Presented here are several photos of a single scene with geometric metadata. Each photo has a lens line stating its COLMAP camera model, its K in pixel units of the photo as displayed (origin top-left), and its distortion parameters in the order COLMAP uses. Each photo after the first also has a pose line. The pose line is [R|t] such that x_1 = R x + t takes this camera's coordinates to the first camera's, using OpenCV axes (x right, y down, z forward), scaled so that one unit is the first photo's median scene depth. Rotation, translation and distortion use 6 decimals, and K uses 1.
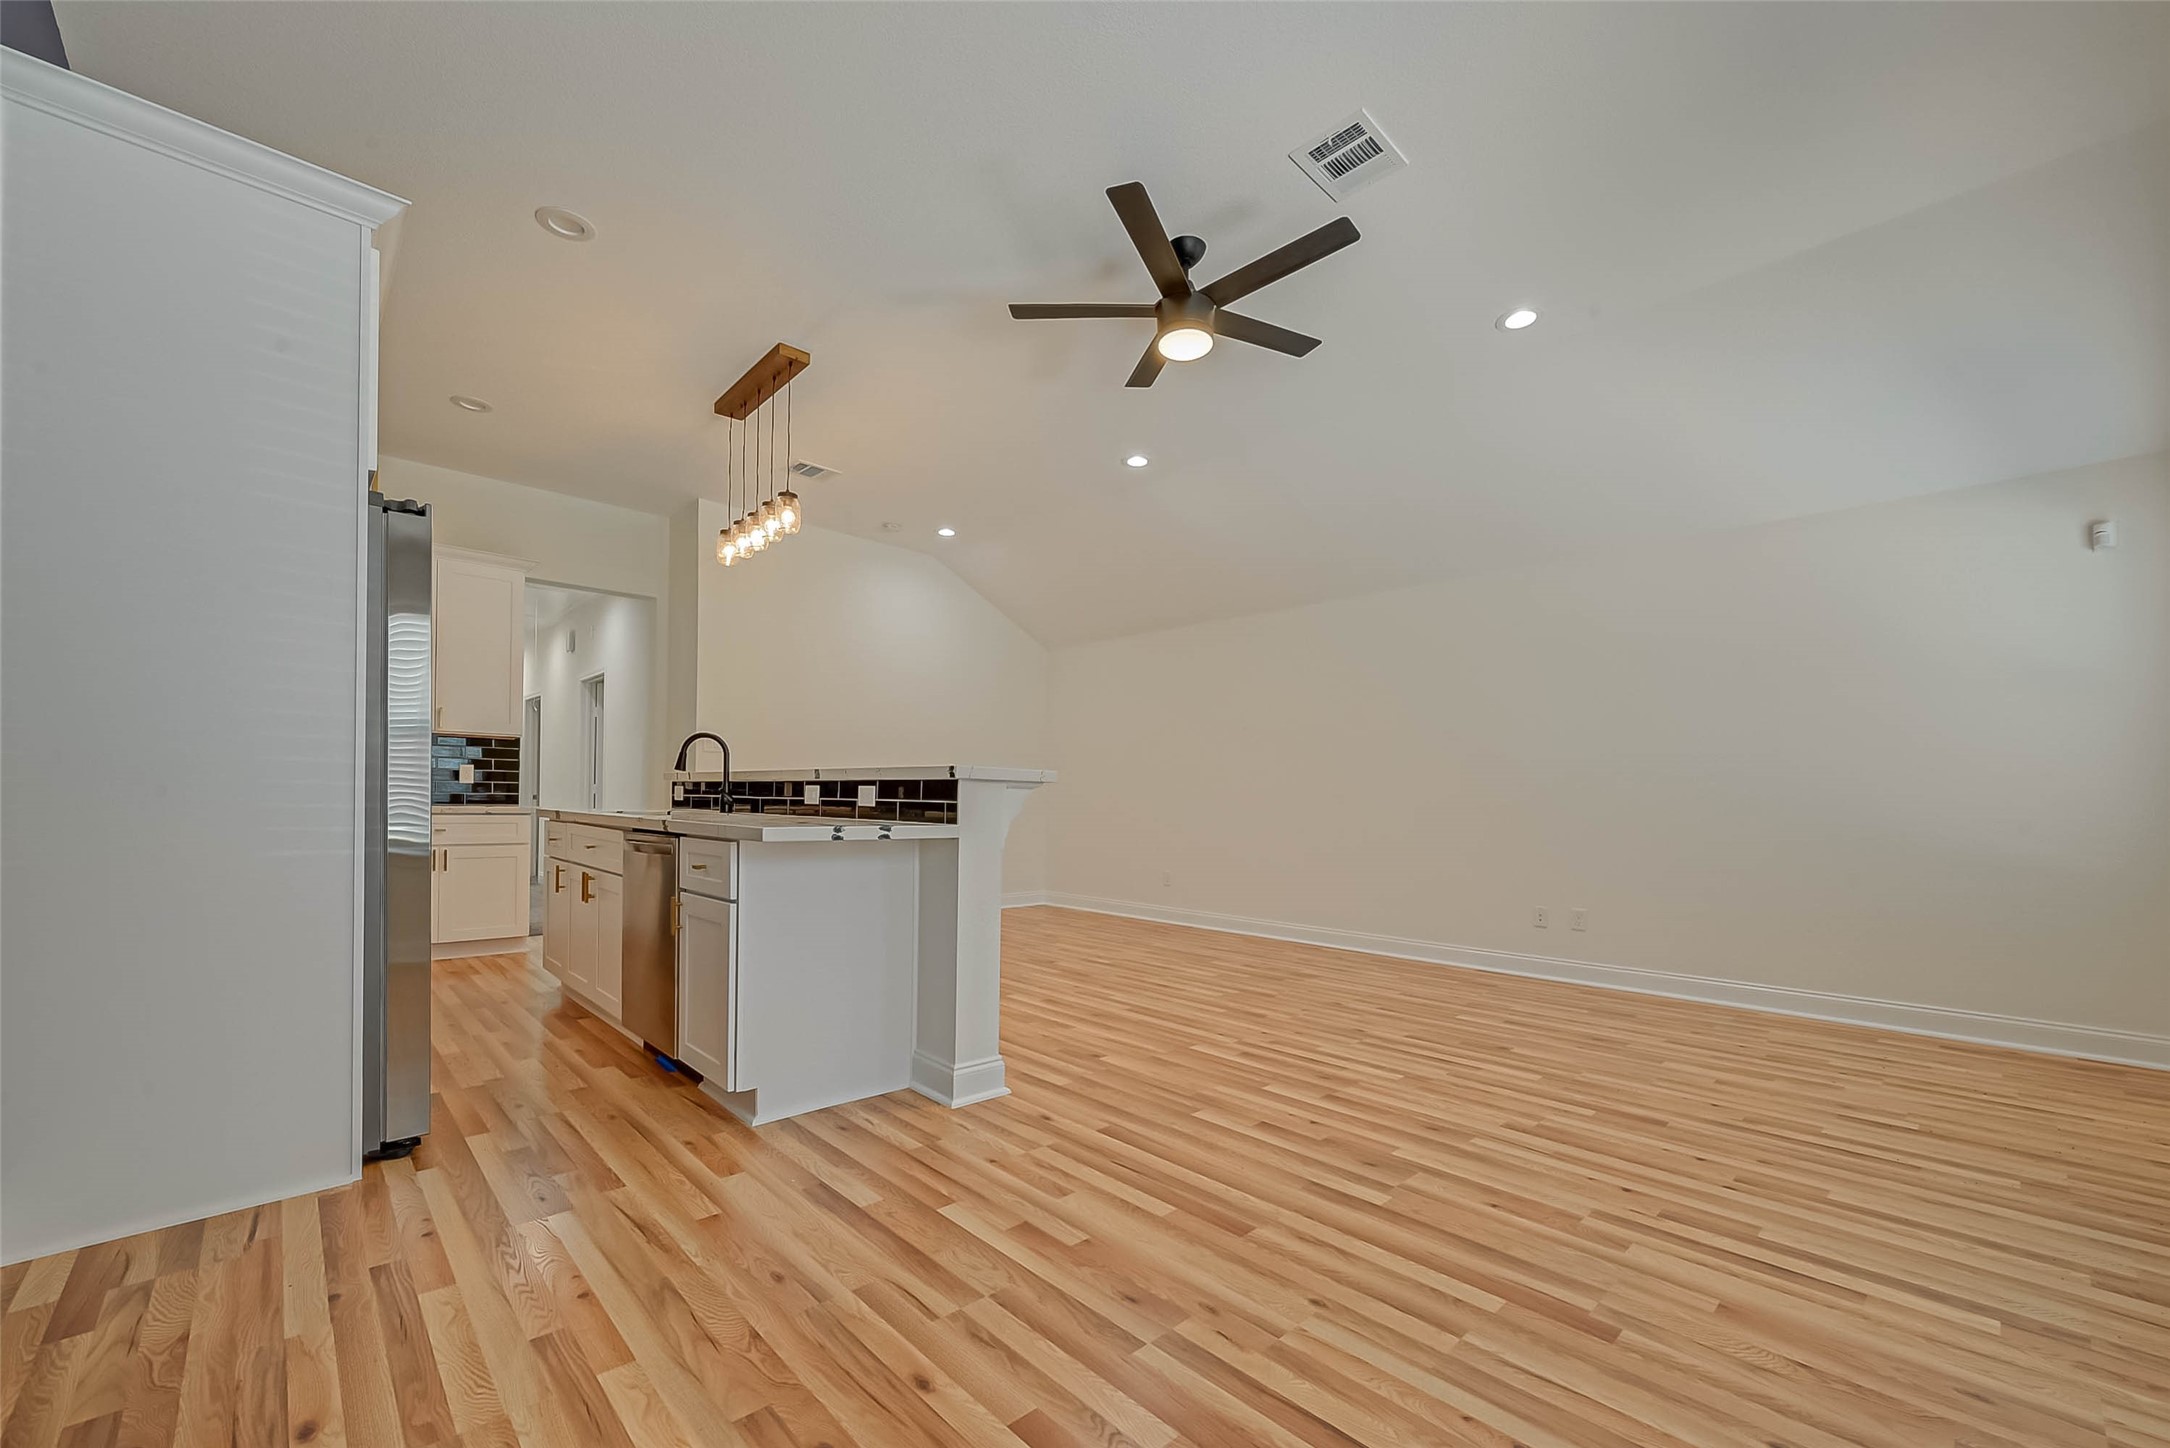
lens RADIAL K [[872.4, 0, 1088.5], [0, 872.4, 796.5], [0, 0, 1]] dist [0.000202, 0.000167]
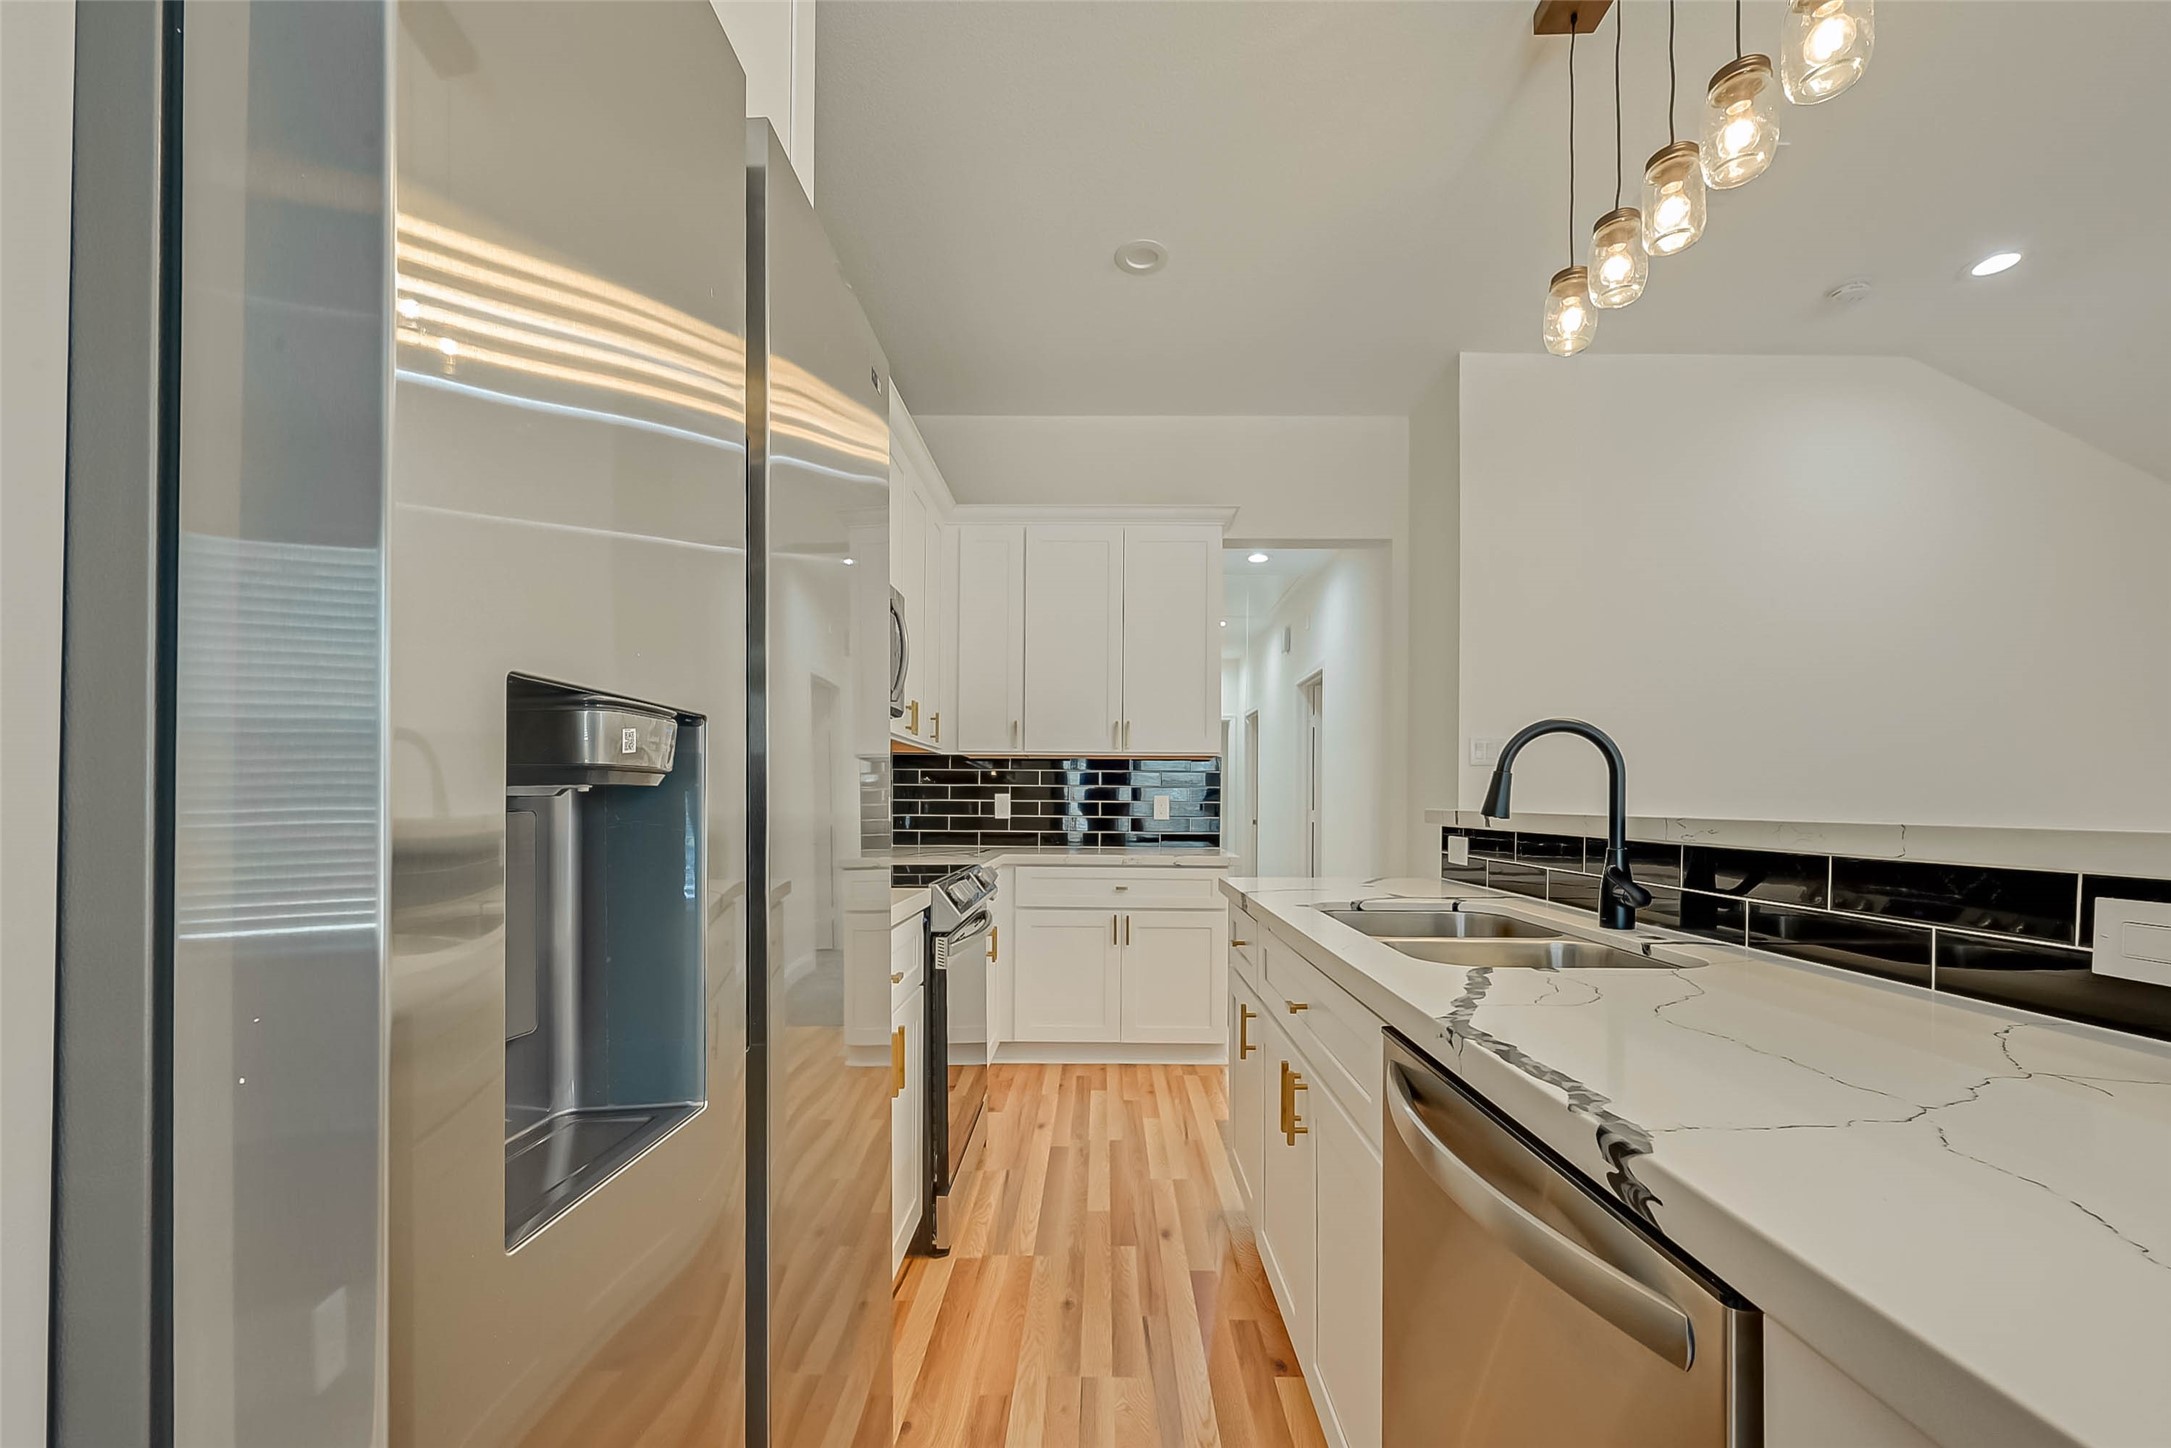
lens RADIAL K [[872.8, 0, 1097.1], [0, 872.8, 796.0], [0, 0, 1]] dist [0.000202, 0.000167]
pose [[0.724263, -0.015993, -0.689339, -0.510126], [0.007430, 0.999854, -0.015391, -0.055042], [0.689484, 0.006026, 0.724276, 0.917585]]
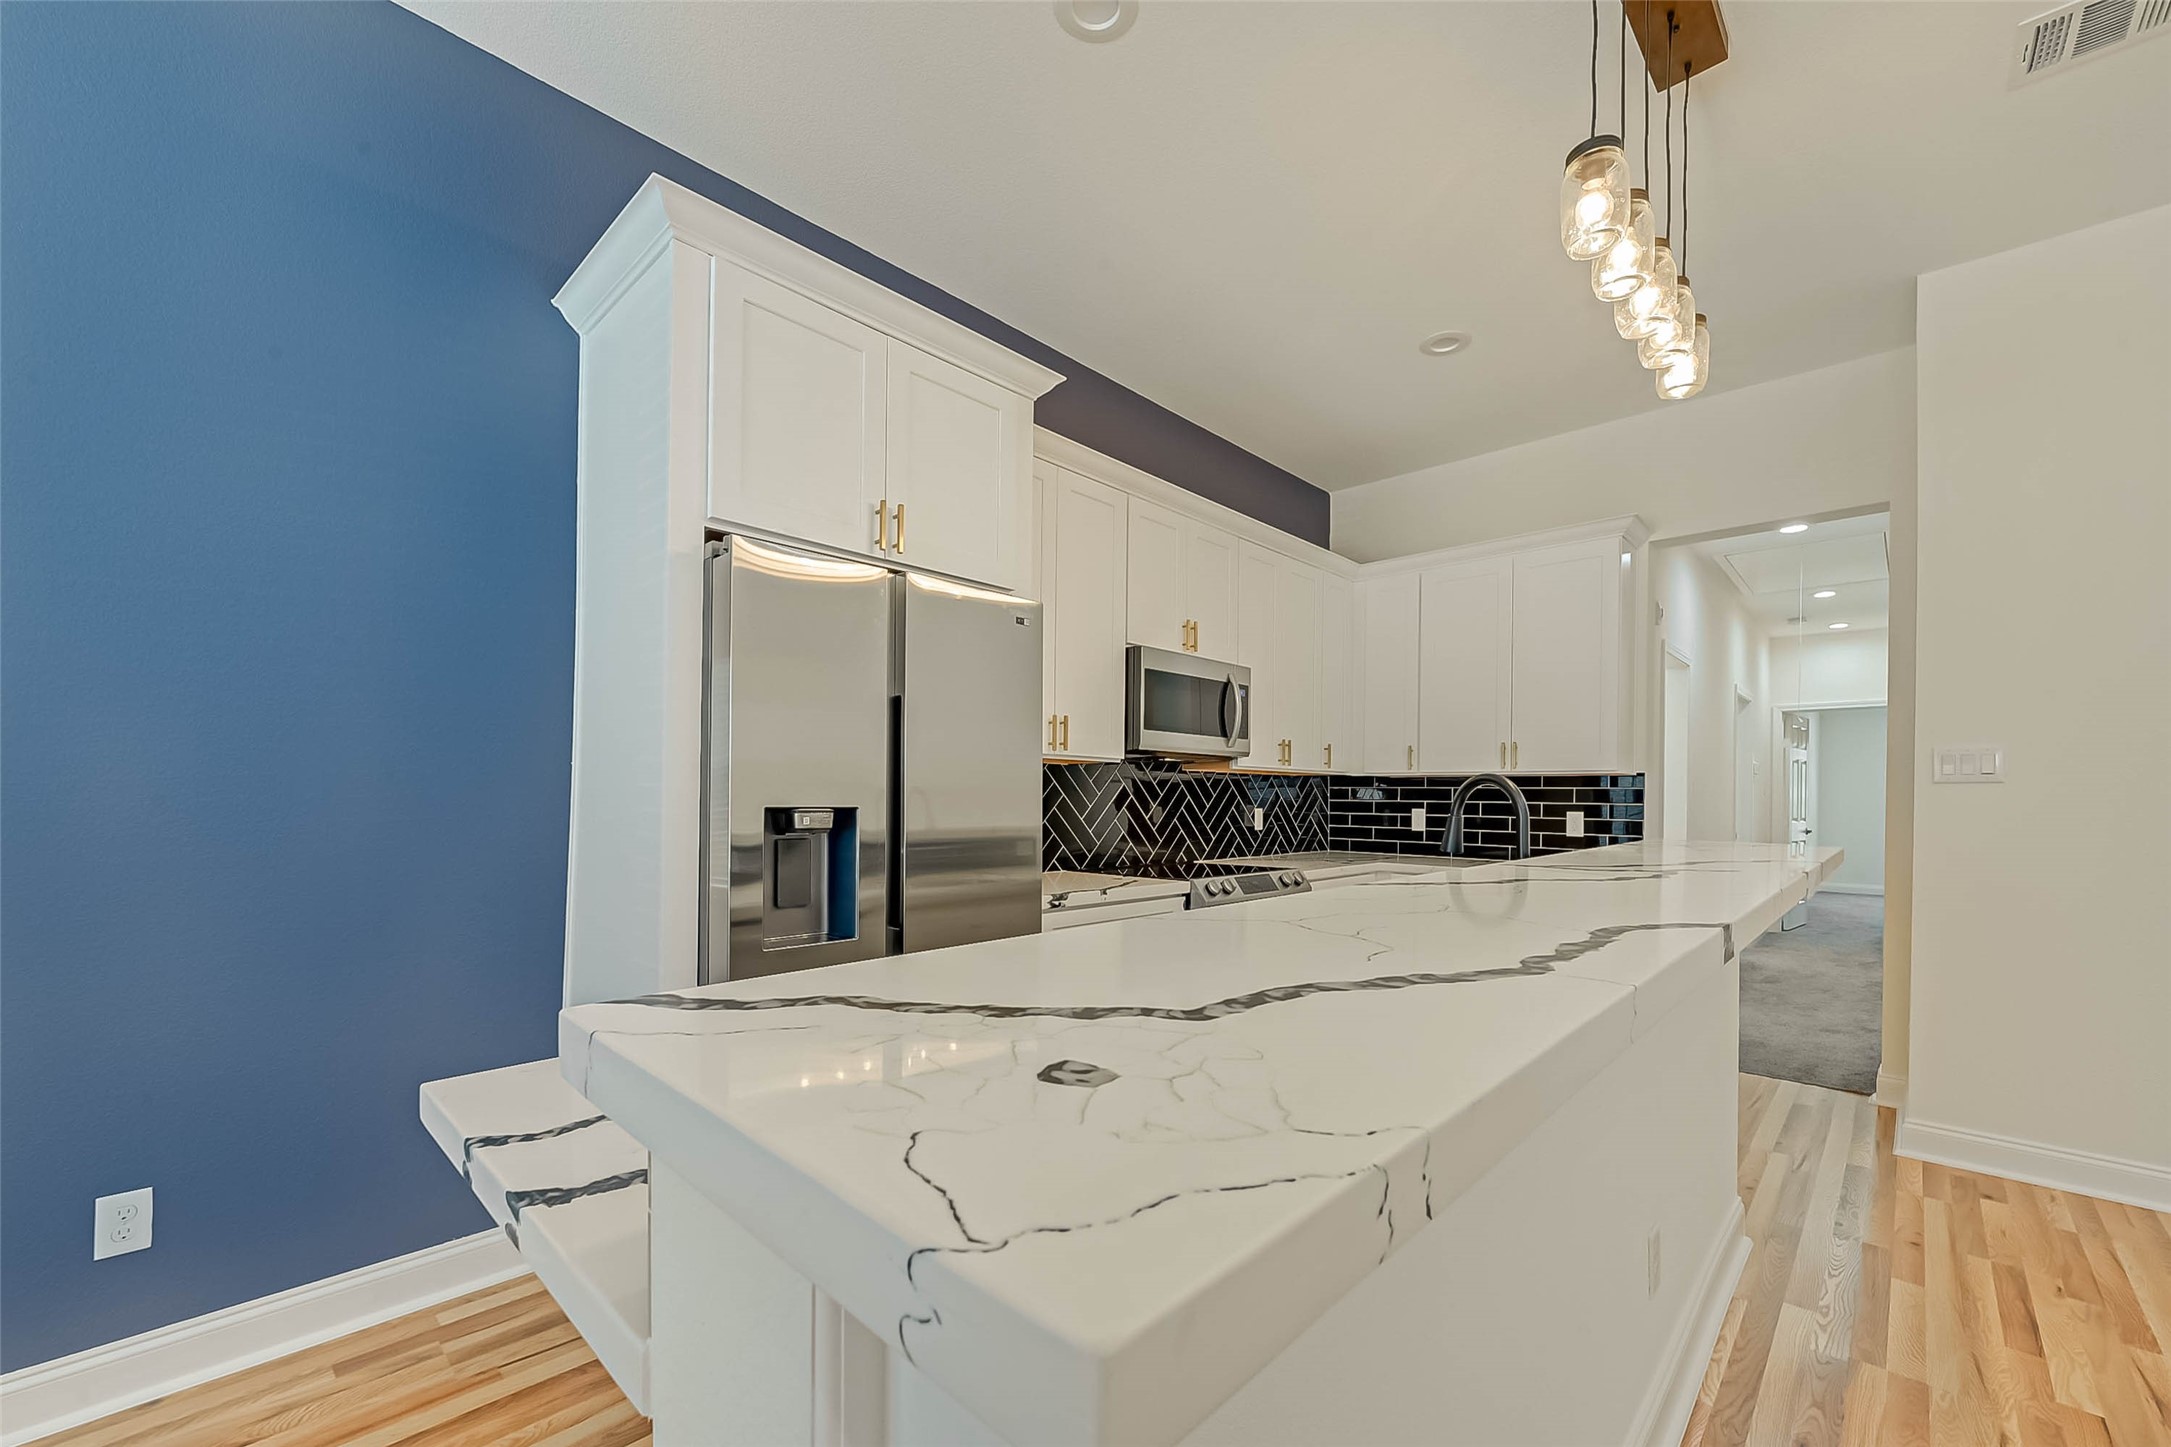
lens RADIAL K [[872.8, 0, 1084.4], [0, 872.8, 786.2], [0, 0, 1]] dist [0.000202, 0.000167]
pose [[0.063250, -0.027208, -0.997627, 0.054091], [-0.001999, 0.999623, -0.027390, -0.083813], [0.997996, 0.003727, 0.063172, 1.190267]]
